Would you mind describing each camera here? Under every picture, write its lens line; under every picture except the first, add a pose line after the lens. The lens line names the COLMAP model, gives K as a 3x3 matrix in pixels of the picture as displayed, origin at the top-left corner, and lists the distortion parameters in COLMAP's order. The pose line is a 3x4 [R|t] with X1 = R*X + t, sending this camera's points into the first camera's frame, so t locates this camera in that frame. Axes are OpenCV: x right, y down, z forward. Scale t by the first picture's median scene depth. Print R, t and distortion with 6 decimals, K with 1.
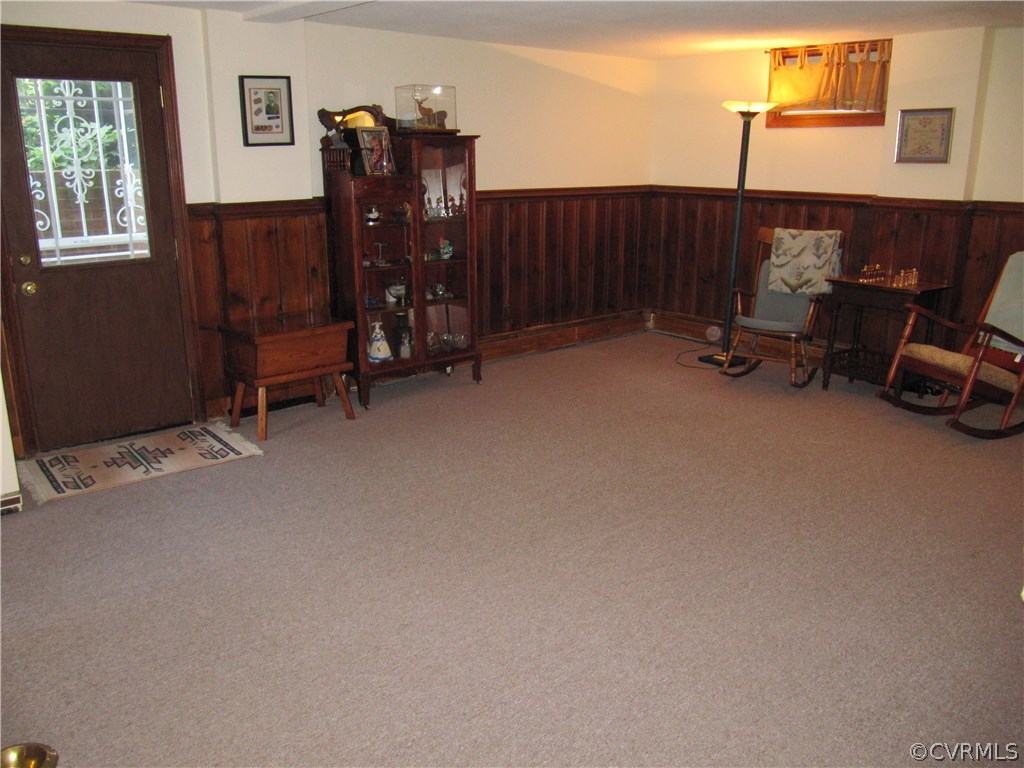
lens RADIAL K [[847.5, 0, 514.9], [0, 847.5, 380.5], [0, 0, 1]] dist [-0.046987, 0.024847]
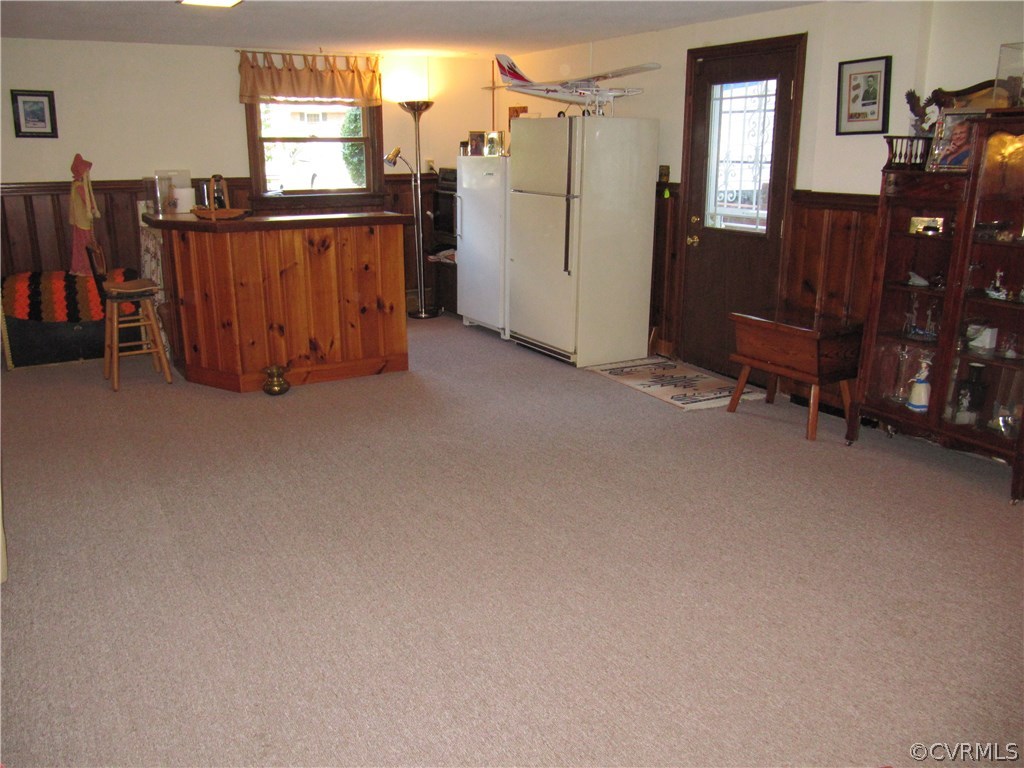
lens RADIAL K [[847.5, 0, 511.3], [0, 847.5, 384.8], [0, 0, 1]] dist [-0.046987, 0.024847]
pose [[-0.176391, 0.265889, -0.947729, 0.757483], [-0.263244, 0.915012, 0.305705, -0.214798], [0.948467, 0.303407, -0.091406, 0.831200]]
